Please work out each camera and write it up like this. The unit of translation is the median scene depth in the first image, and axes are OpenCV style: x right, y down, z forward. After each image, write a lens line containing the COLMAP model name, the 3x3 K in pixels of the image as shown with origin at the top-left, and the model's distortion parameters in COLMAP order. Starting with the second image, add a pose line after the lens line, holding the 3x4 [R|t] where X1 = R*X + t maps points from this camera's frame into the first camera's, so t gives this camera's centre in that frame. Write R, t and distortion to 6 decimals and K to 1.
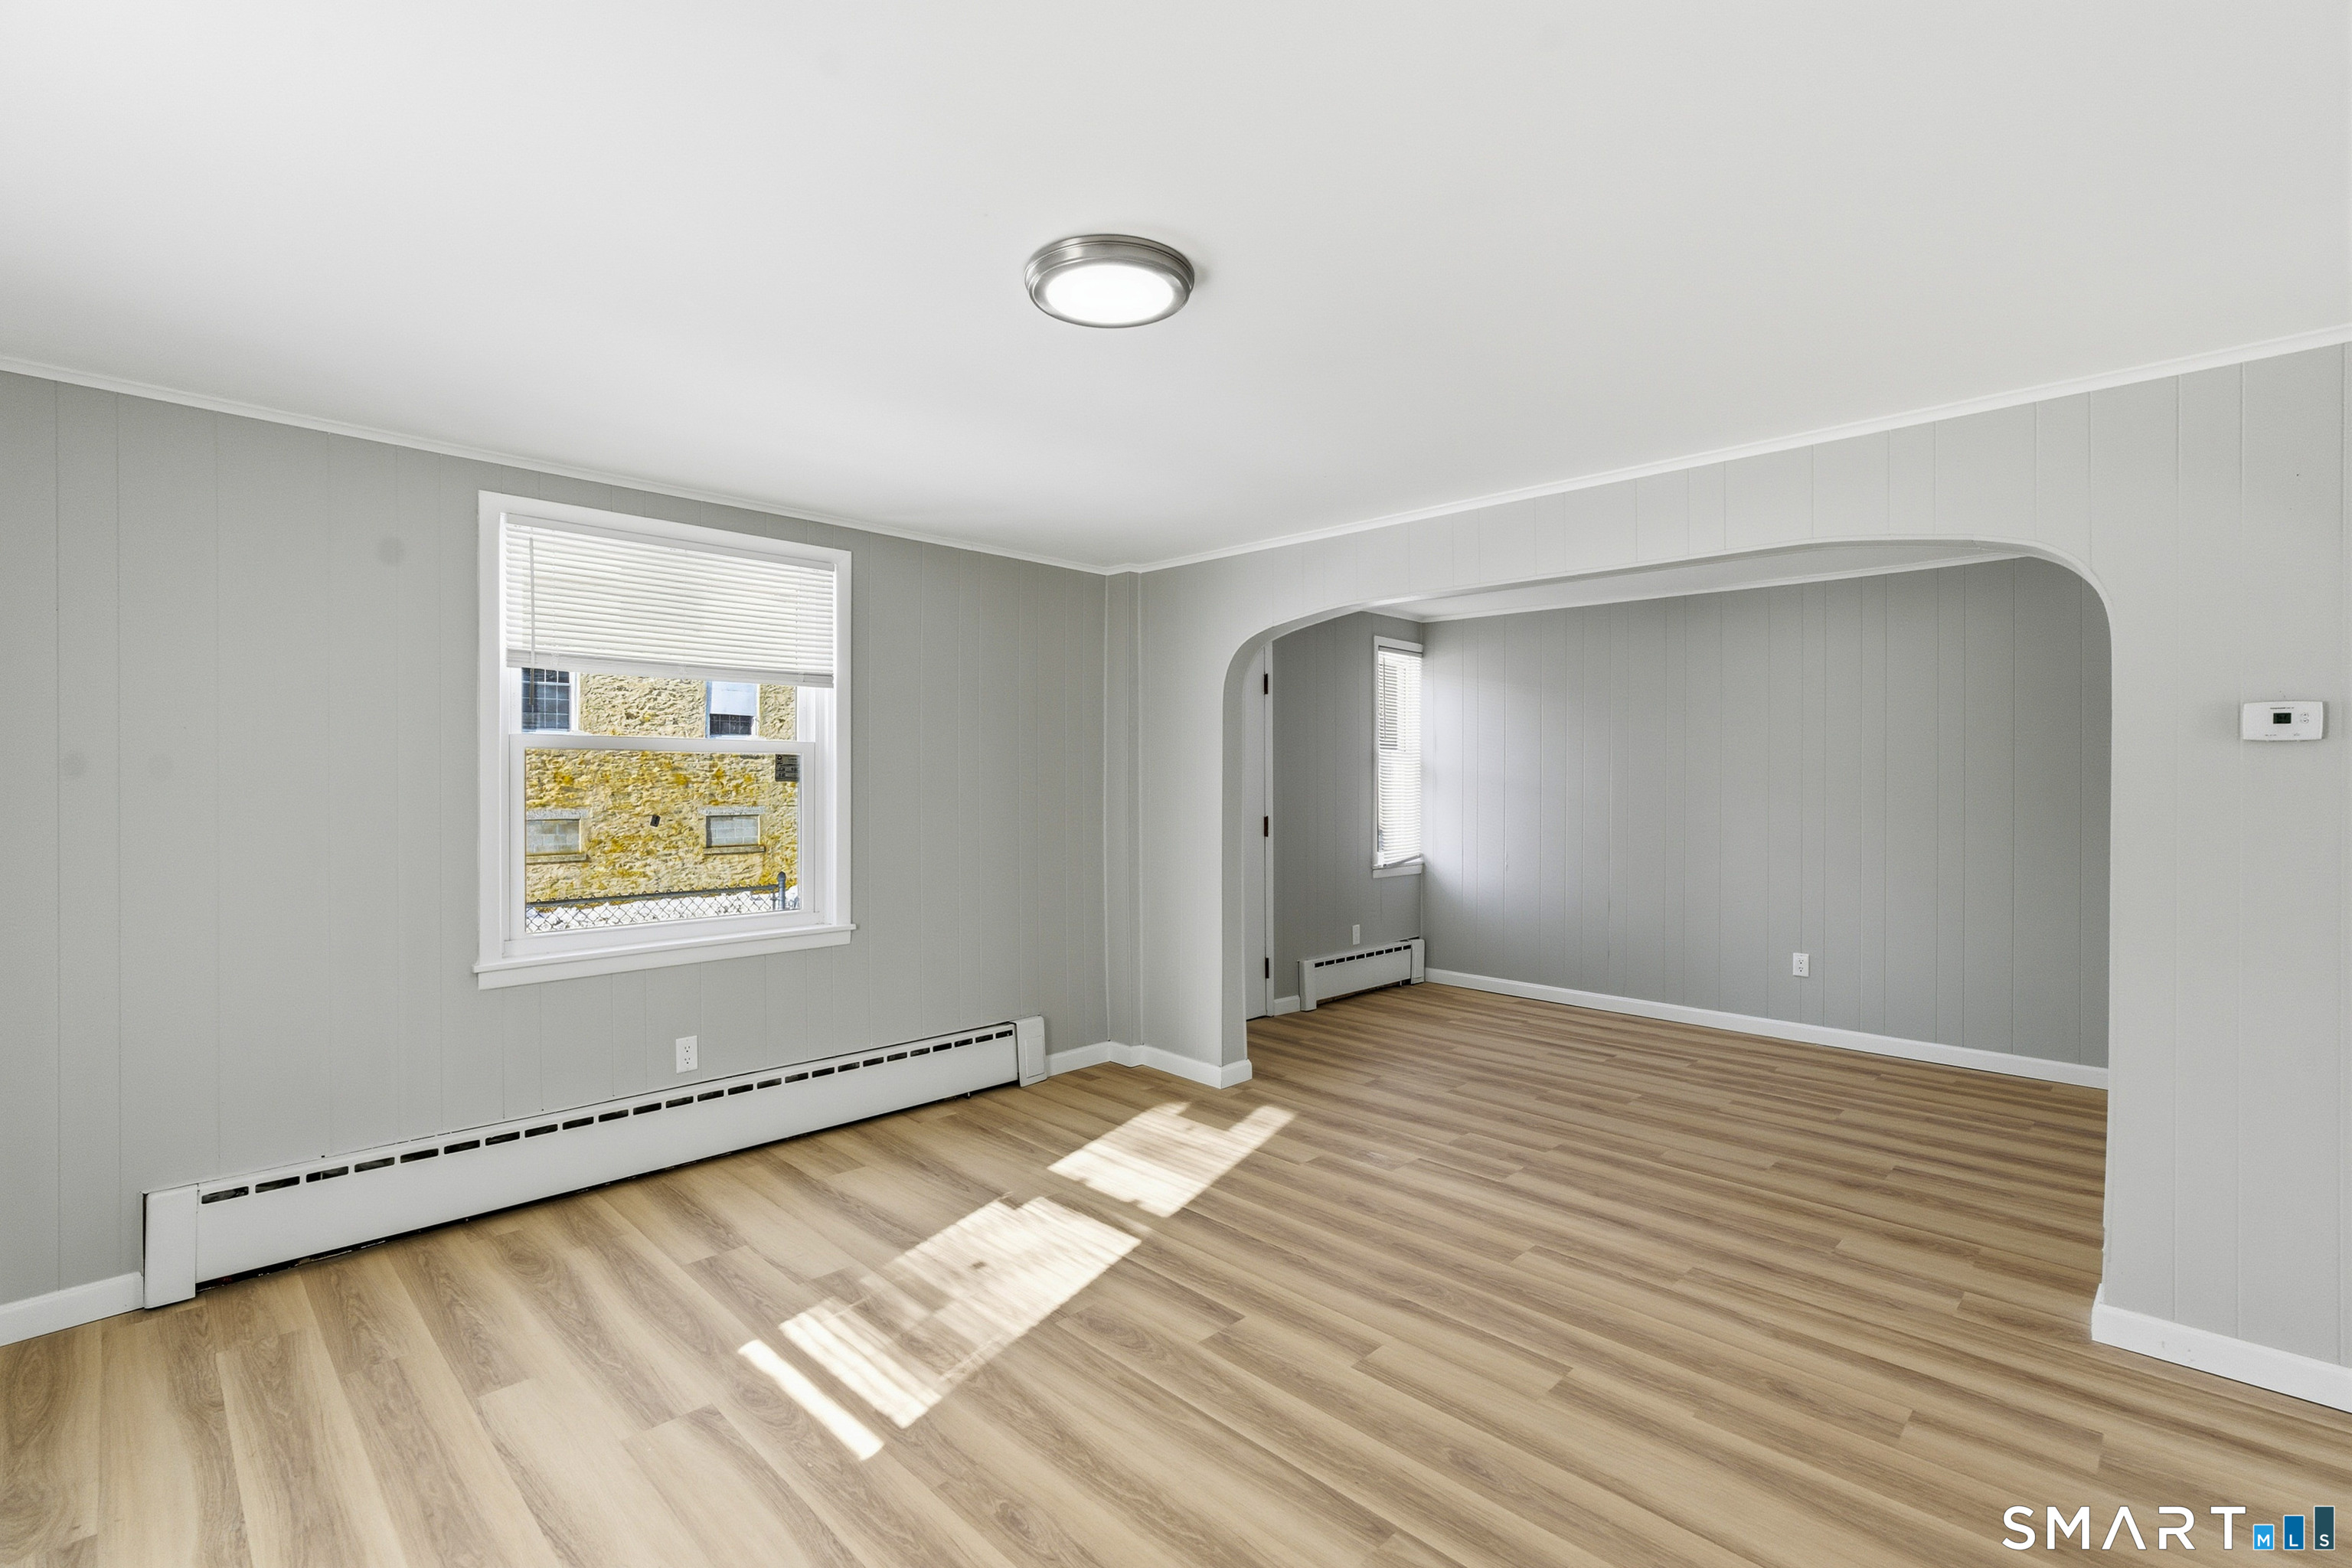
lens RADIAL K [[1044.2, 0, 1176.0], [0, 1044.2, 784.0], [0, 0, 1]] dist [0.000185, 0.000078]
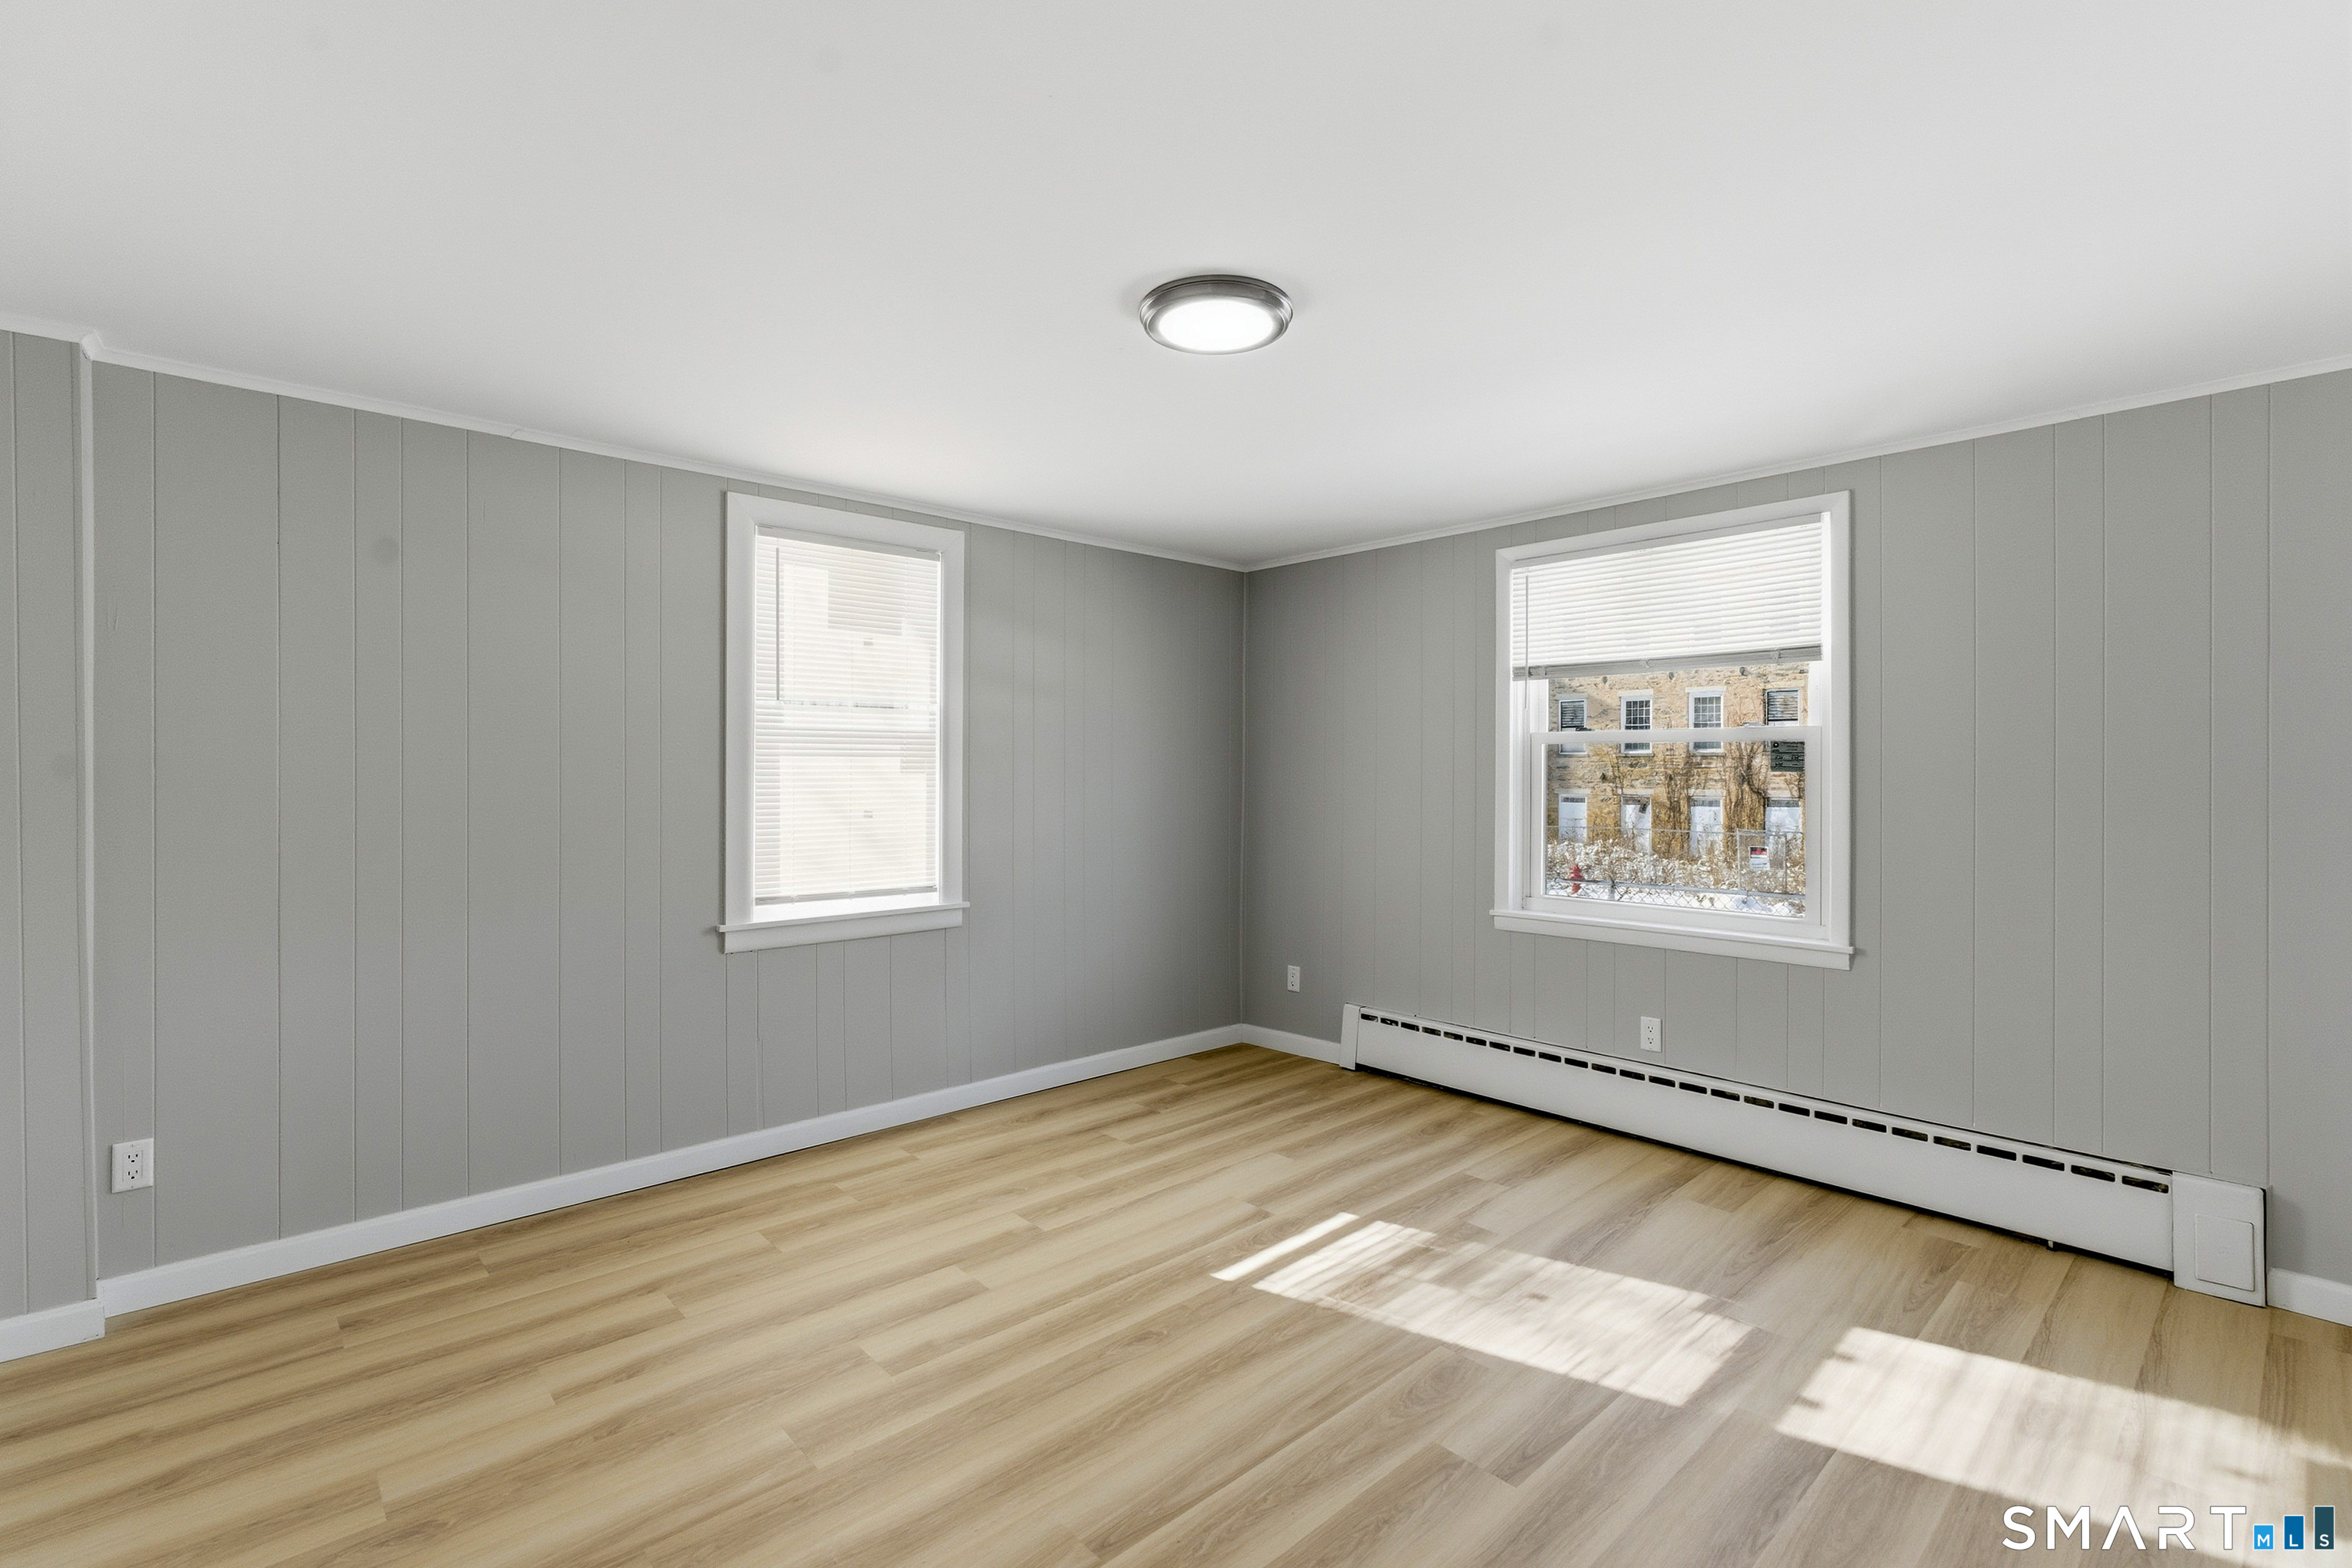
lens RADIAL K [[1064.9, 0, 1160.7], [0, 1064.9, 772.3], [0, 0, 1]] dist [-0.000603, 0.000758]
pose [[-0.057370, 0.006938, -0.998329, 0.697017], [0.002067, 0.999975, 0.006831, -0.011244], [0.998351, -0.001672, -0.057383, 0.651407]]
